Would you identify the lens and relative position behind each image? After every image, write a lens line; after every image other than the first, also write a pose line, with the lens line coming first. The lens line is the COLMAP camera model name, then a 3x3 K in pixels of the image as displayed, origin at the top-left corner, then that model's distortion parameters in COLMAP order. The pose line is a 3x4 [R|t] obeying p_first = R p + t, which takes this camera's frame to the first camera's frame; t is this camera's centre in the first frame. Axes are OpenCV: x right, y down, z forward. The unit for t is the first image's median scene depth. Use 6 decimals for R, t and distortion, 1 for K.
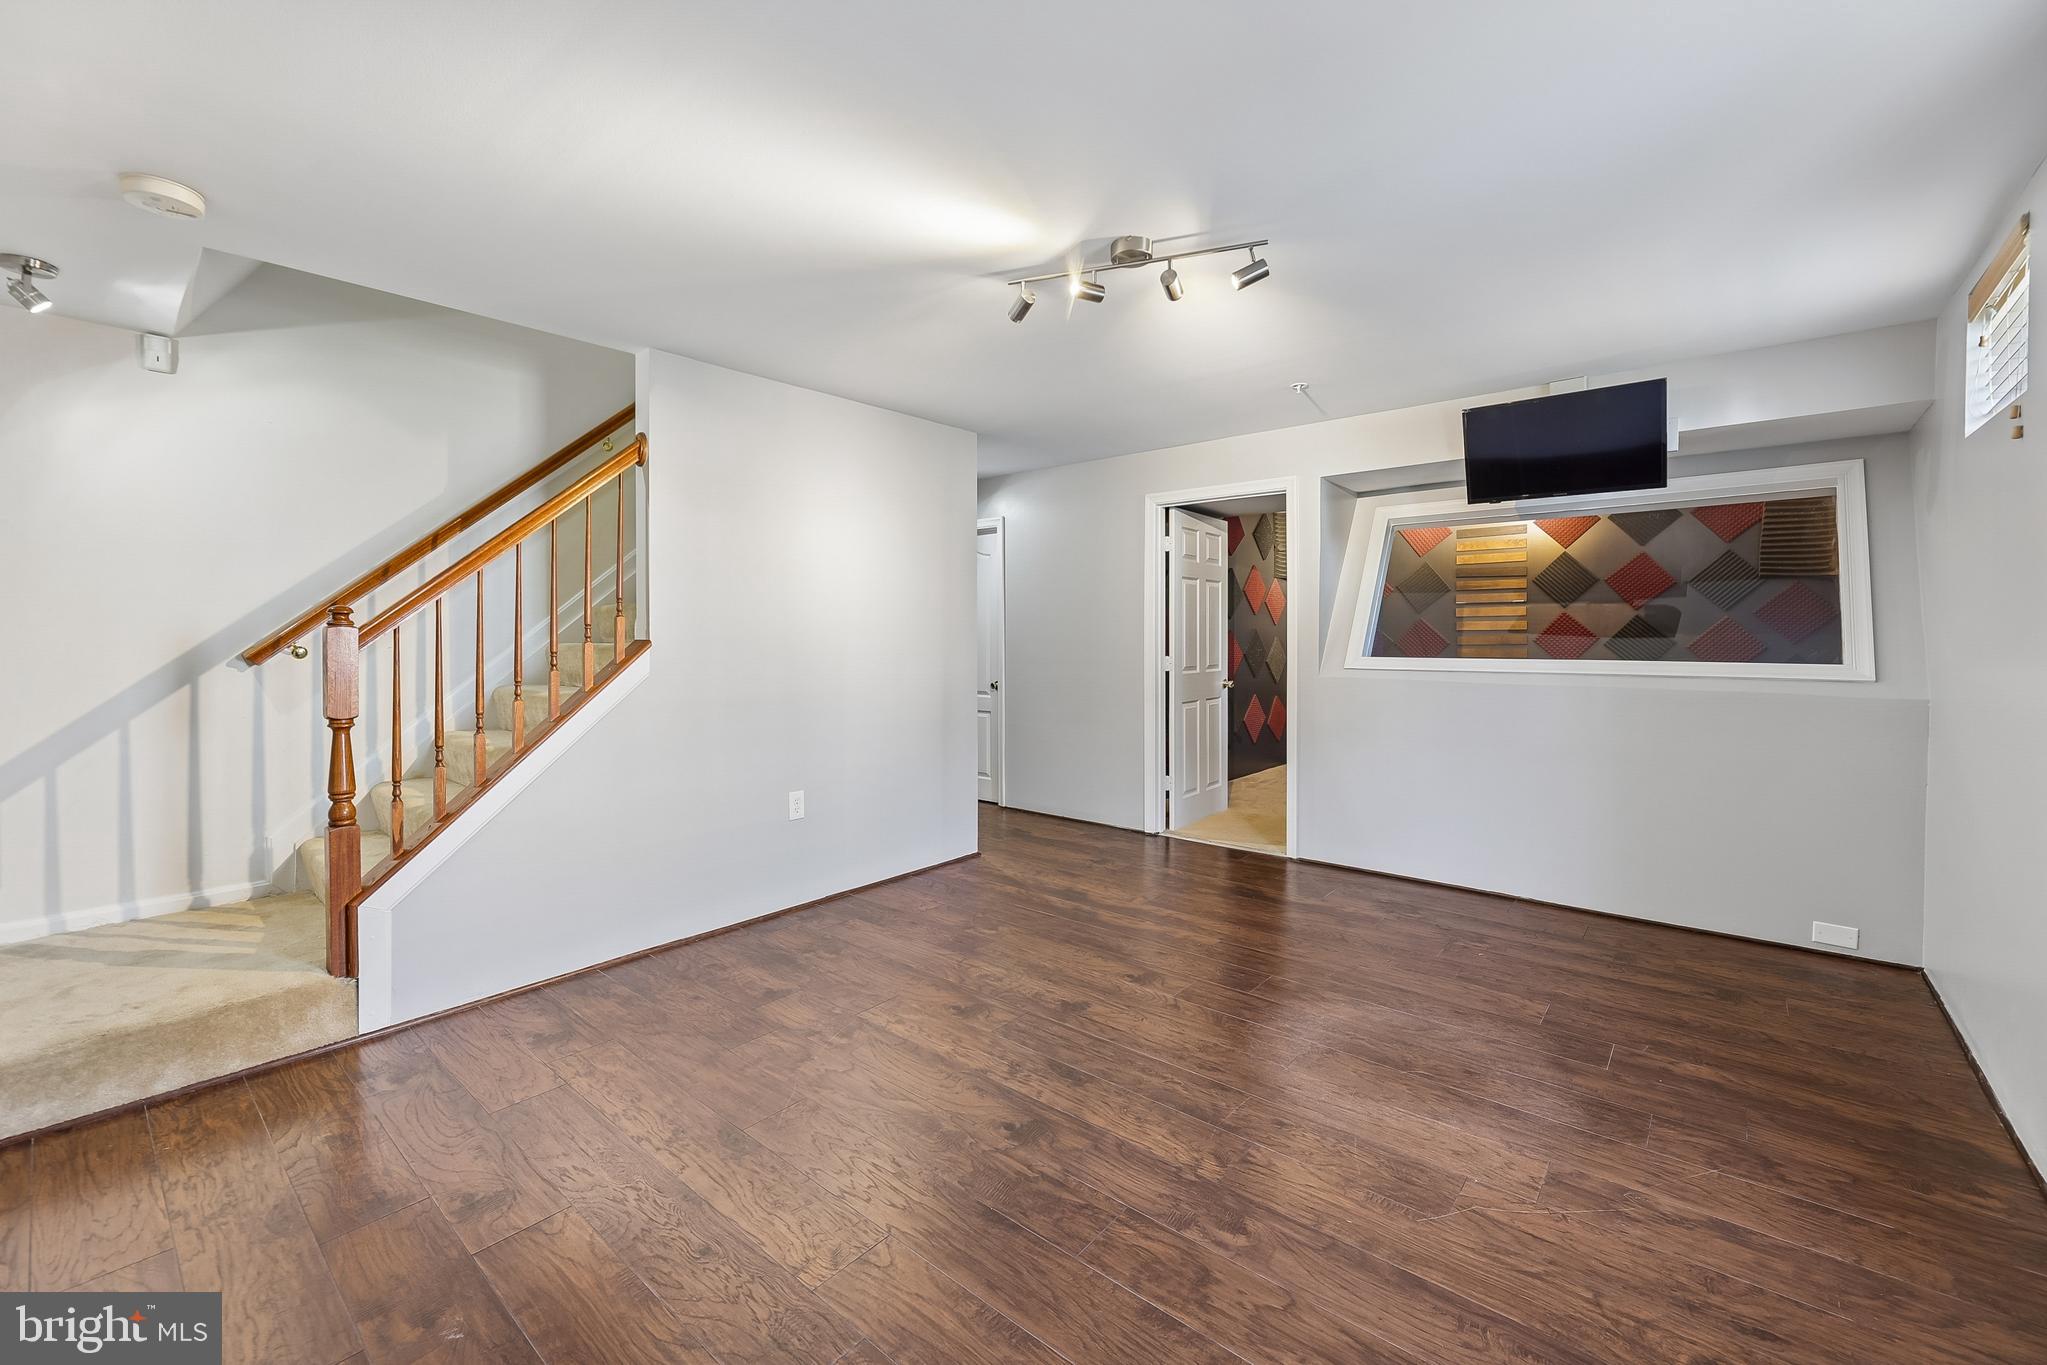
lens RADIAL K [[831.6, 0, 1007.2], [0, 831.6, 655.2], [0, 0, 1]] dist [0.003347, -0.000728]
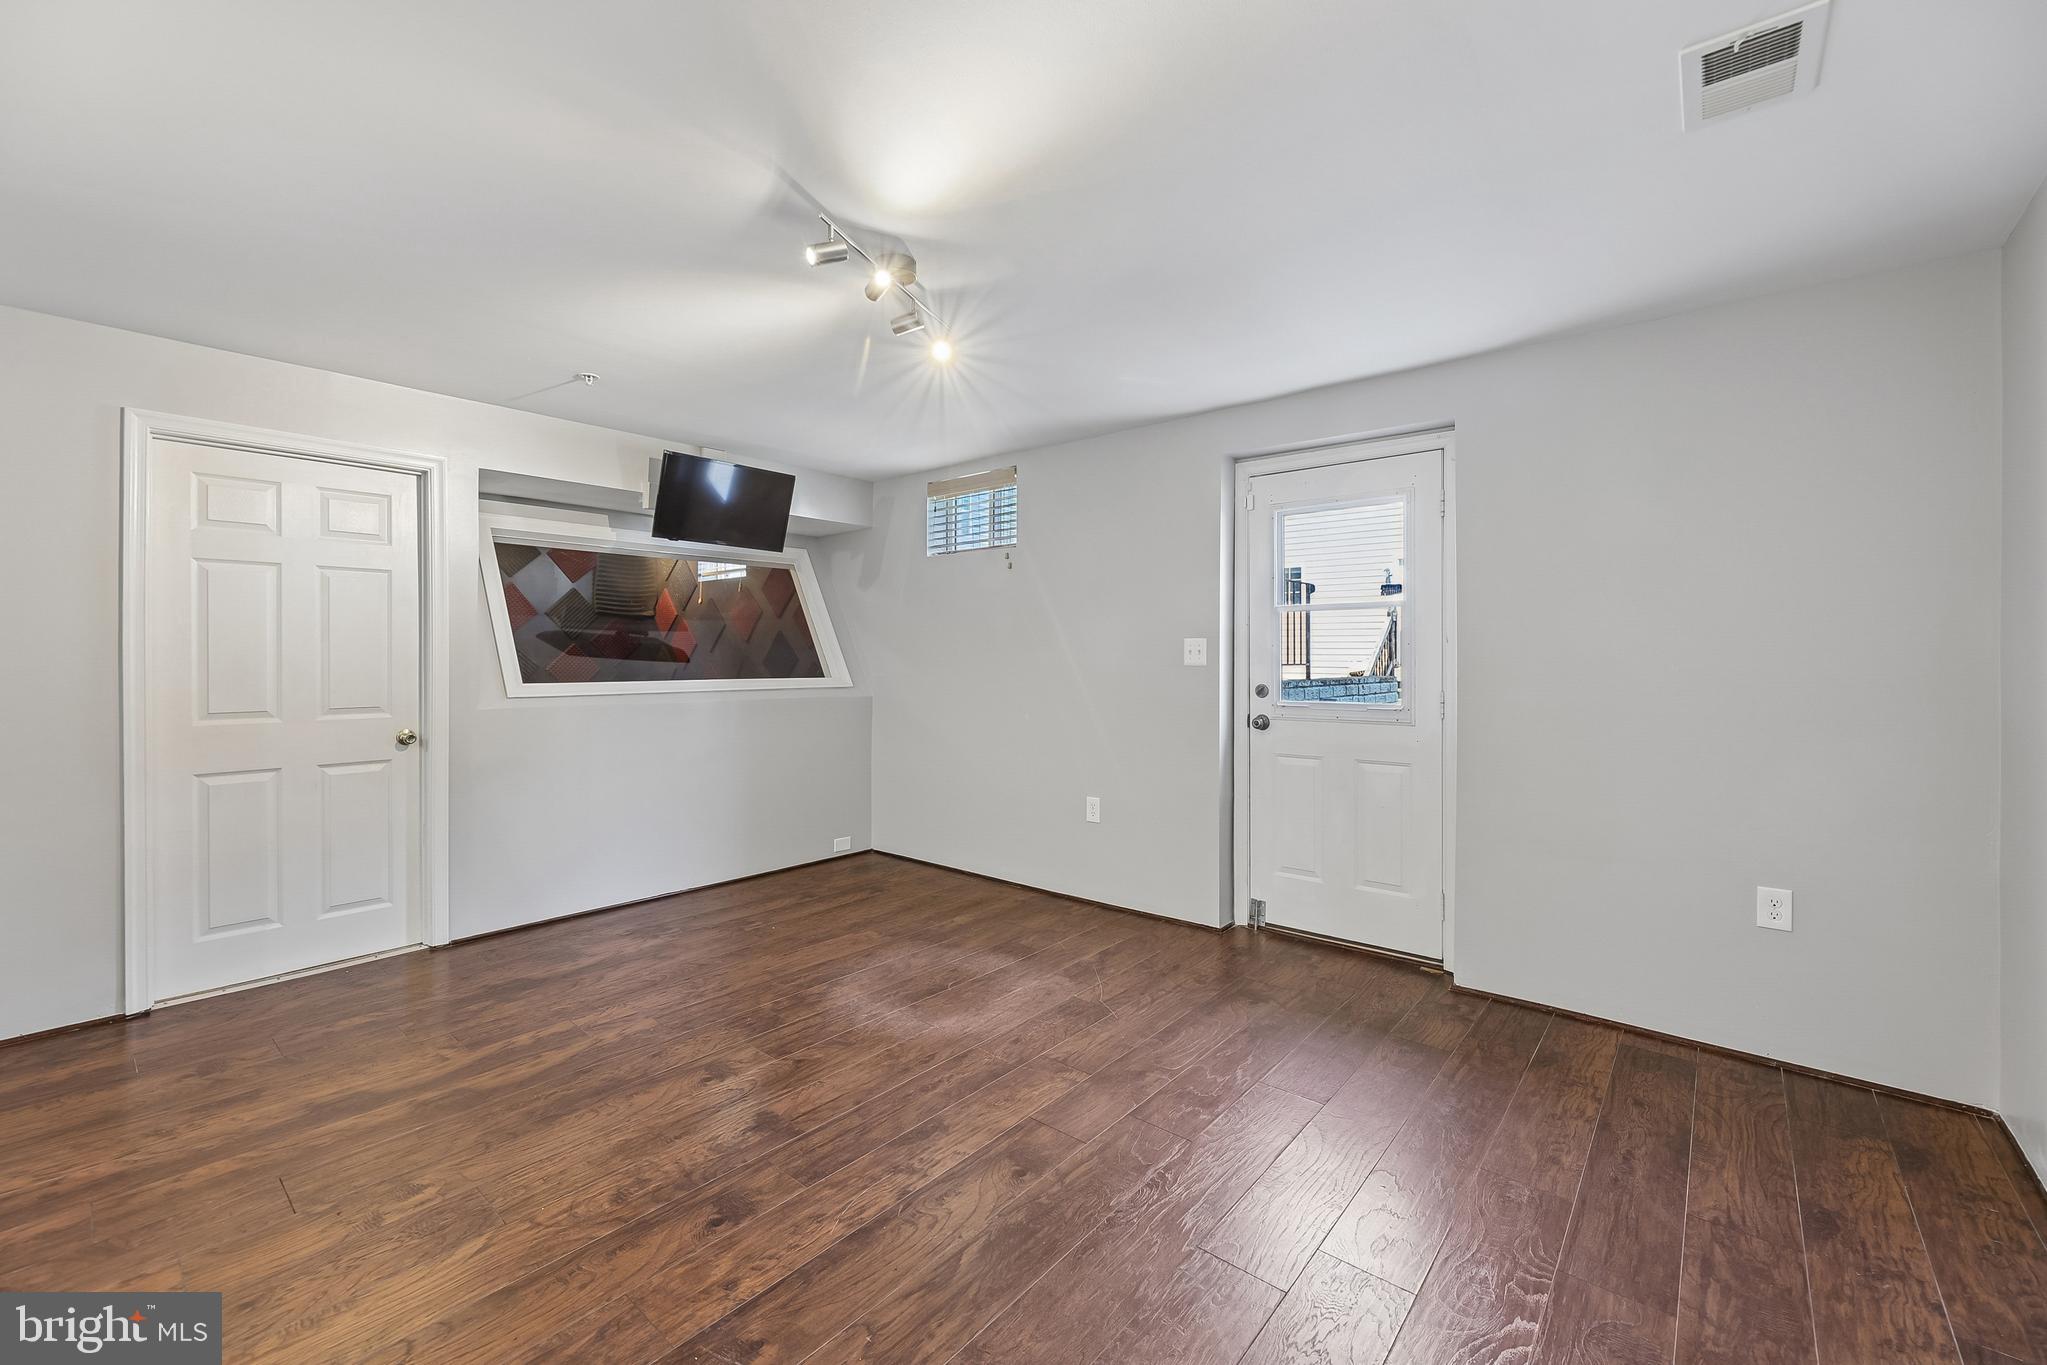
lens RADIAL K [[831.6, 0, 1020.1], [0, 831.6, 663.0], [0, 0, 1]] dist [0.003347, -0.000728]
pose [[-0.001317, -0.003641, 0.999993, -0.842956], [0.023919, 0.999707, 0.003671, -0.019577], [-0.999713, 0.023924, -0.001229, 0.874974]]
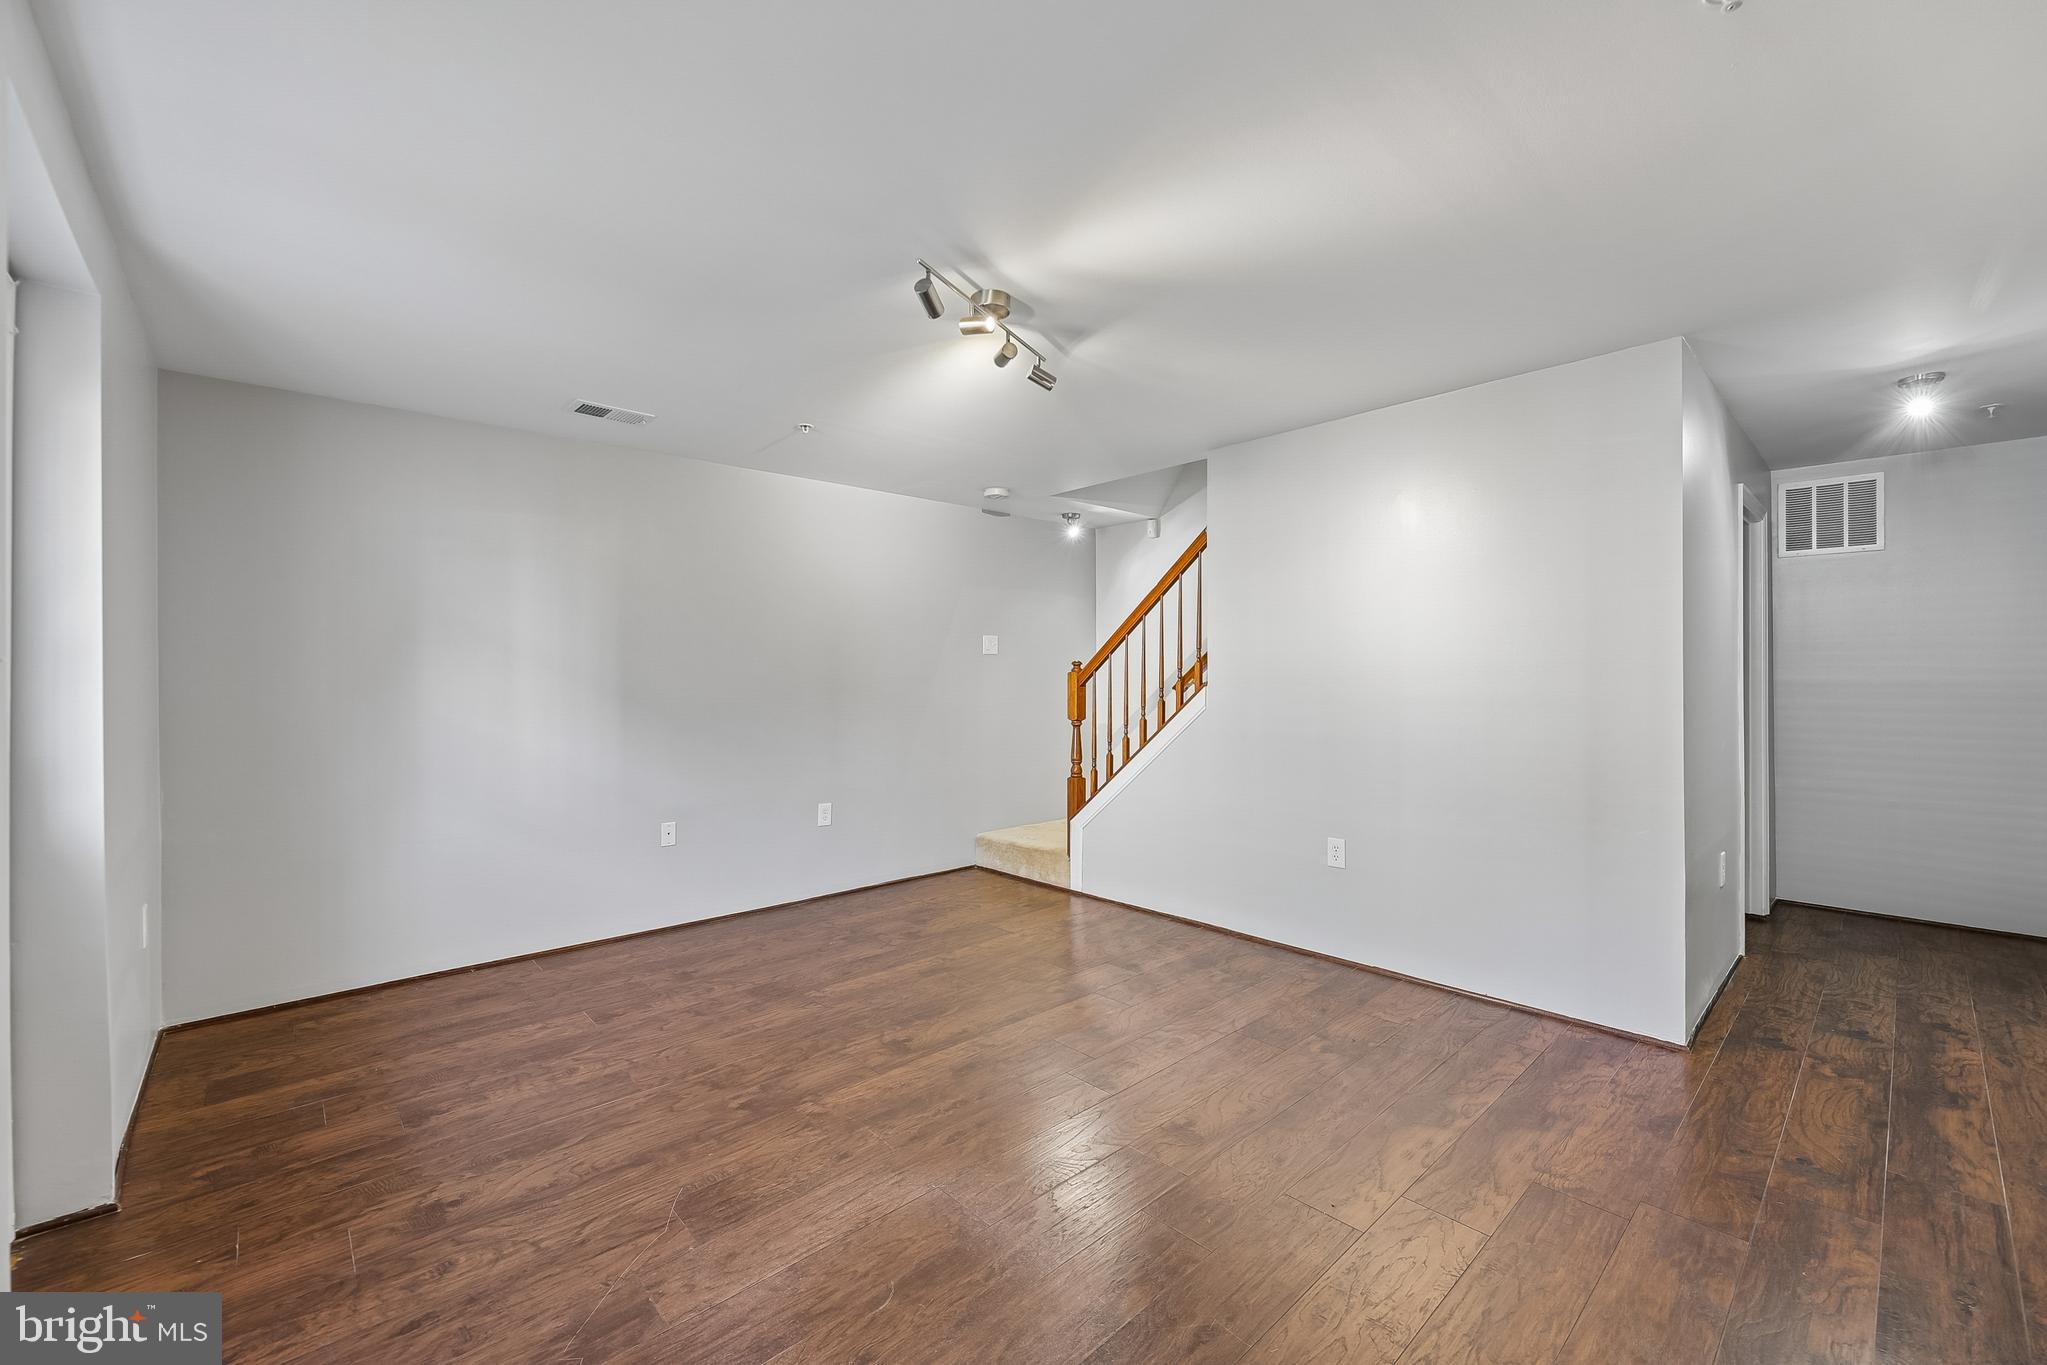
lens RADIAL K [[831.6, 0, 1023.4], [0, 831.6, 675.3], [0, 0, 1]] dist [0.003347, -0.000728]
pose [[-0.115924, 0.001478, -0.993257, 1.178516], [-0.019528, 0.999802, 0.003767, -0.033697], [0.993066, 0.019833, -0.115872, 1.183700]]
